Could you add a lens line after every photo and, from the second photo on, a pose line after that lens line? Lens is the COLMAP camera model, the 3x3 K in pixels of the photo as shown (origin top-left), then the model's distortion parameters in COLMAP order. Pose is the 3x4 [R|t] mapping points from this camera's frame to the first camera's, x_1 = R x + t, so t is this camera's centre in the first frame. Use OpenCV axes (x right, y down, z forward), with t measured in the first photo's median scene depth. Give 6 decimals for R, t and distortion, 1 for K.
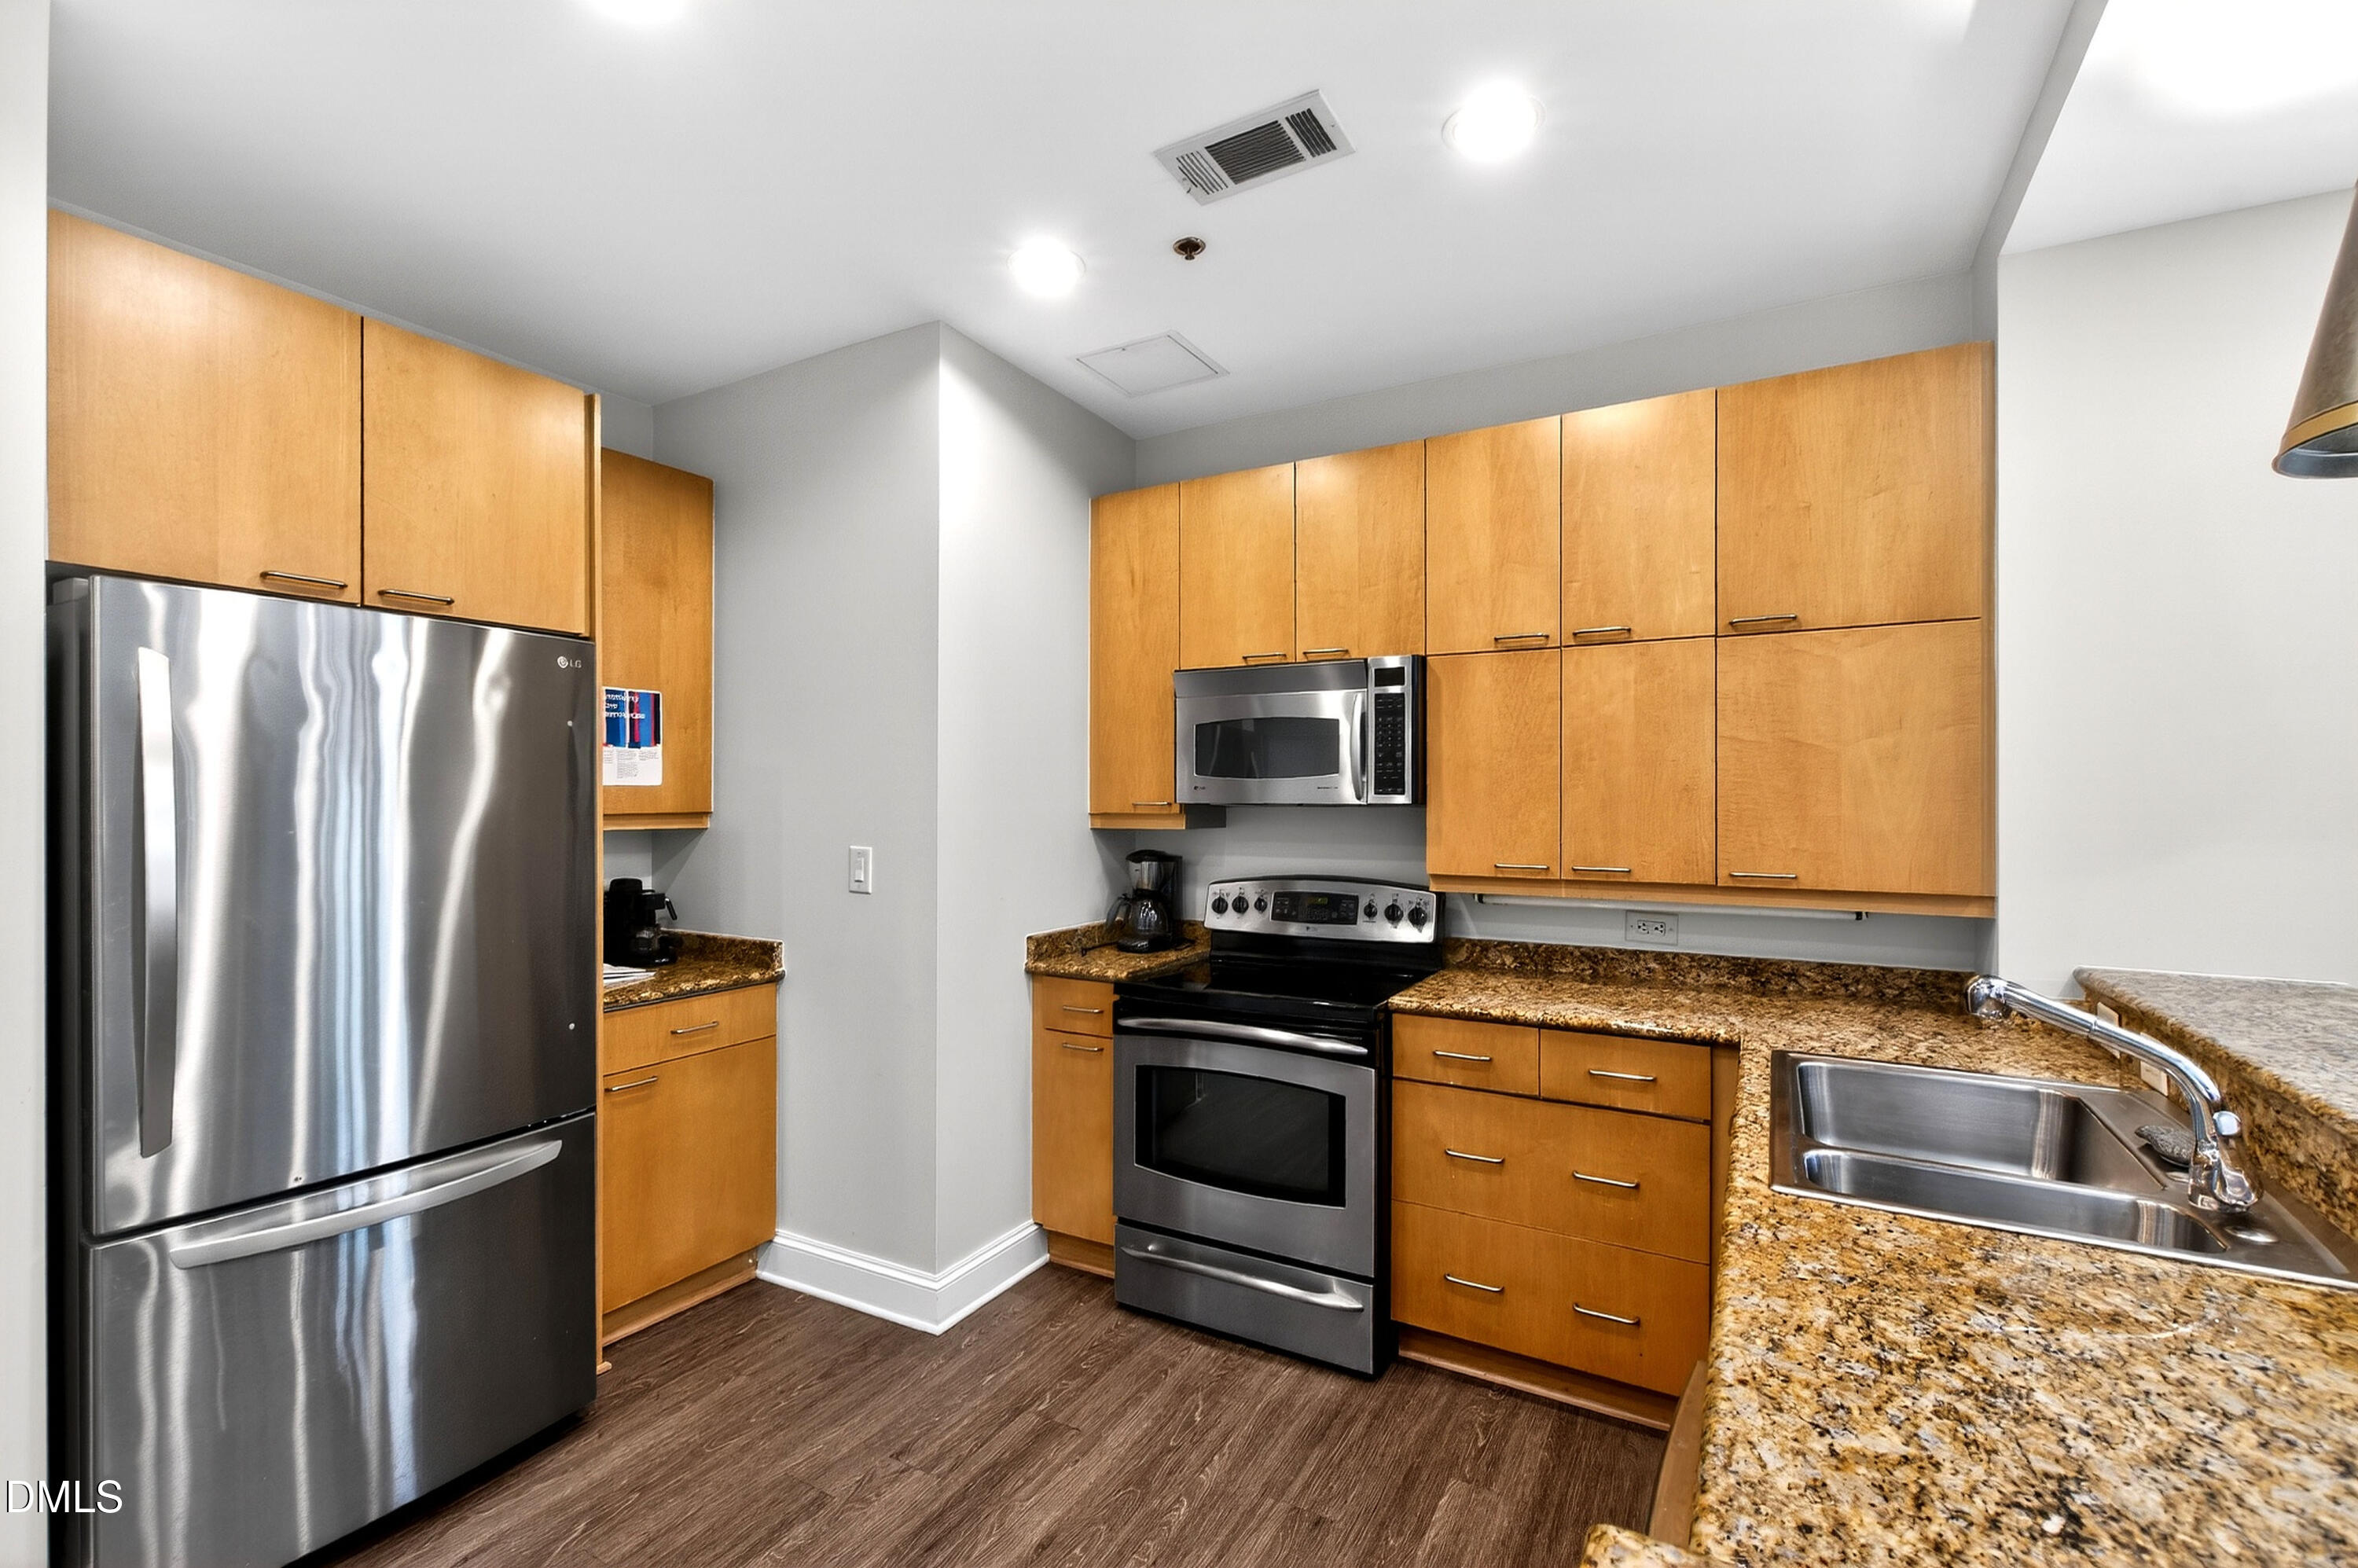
lens RADIAL K [[1036.8, 0, 1174.3], [0, 1036.8, 794.9], [0, 0, 1]] dist [-0.009098, 0.000053]
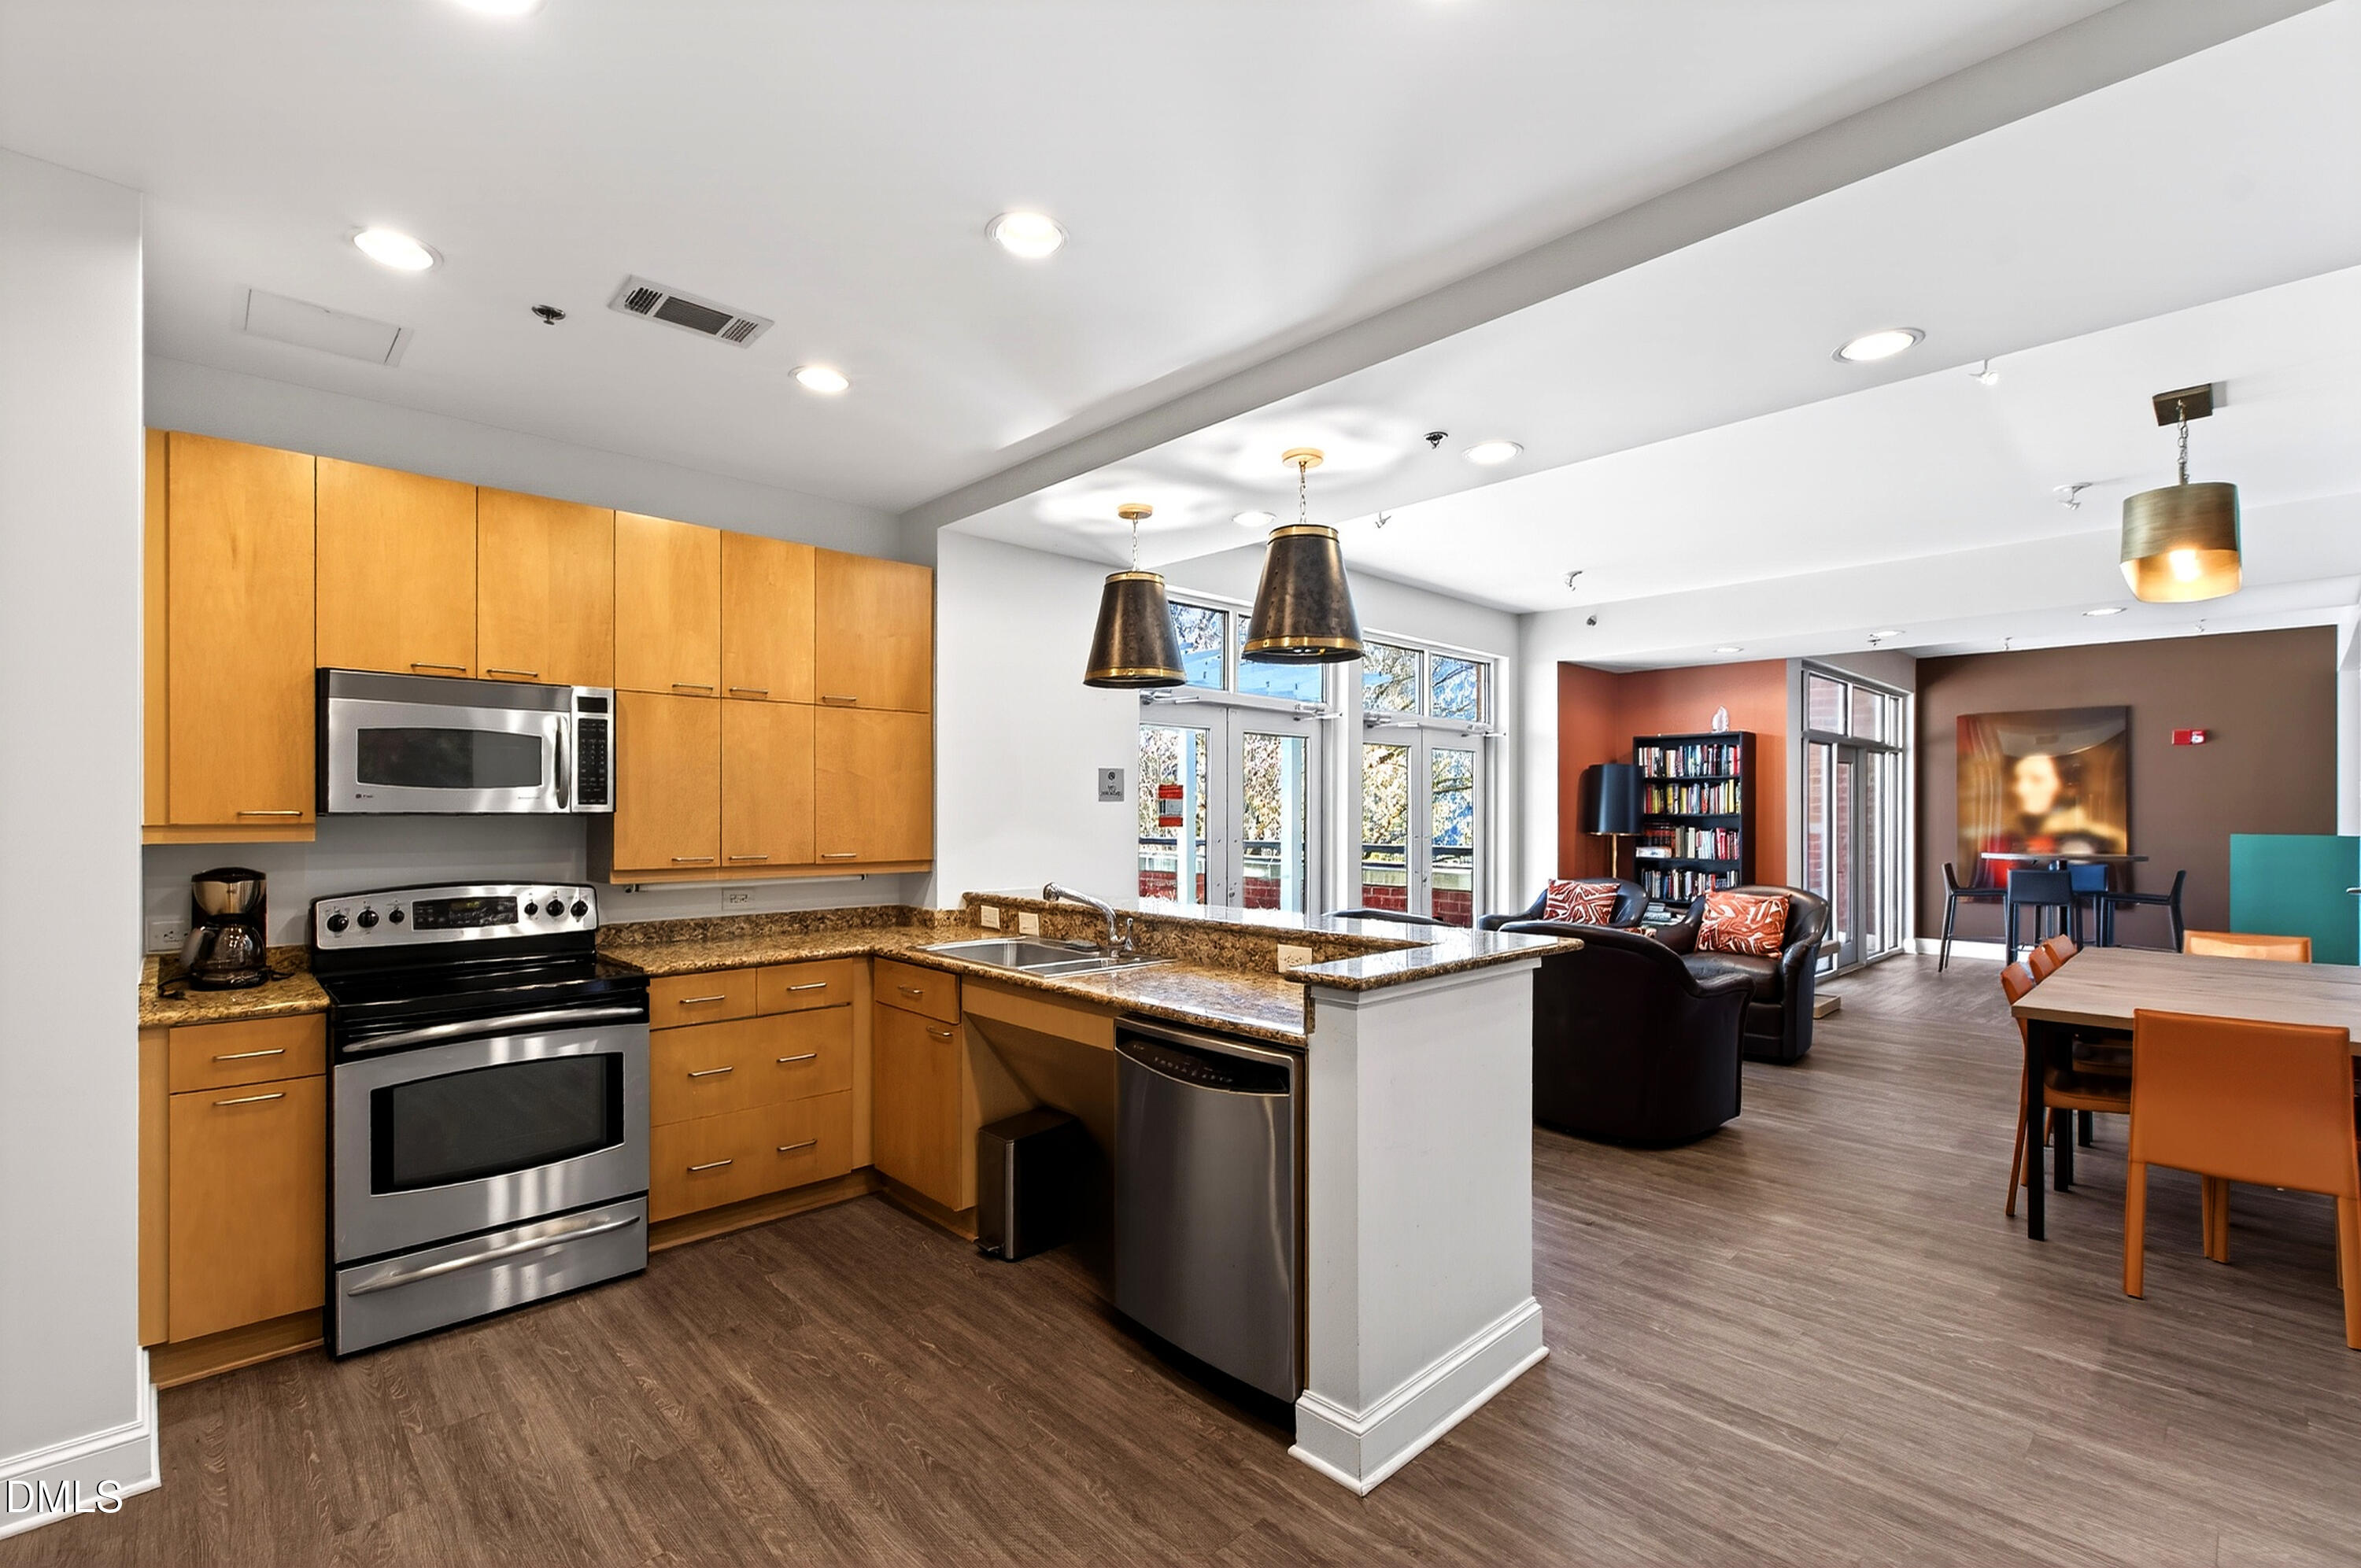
lens RADIAL K [[1038.0, 0, 1174.4], [0, 1038.0, 798.6], [0, 0, 1]] dist [-0.009098, 0.000053]
pose [[0.273258, 0.008893, 0.961900, -0.751675], [-0.005300, 0.999956, -0.007739, -0.001559], [-0.961926, -0.002984, 0.273293, 0.039100]]
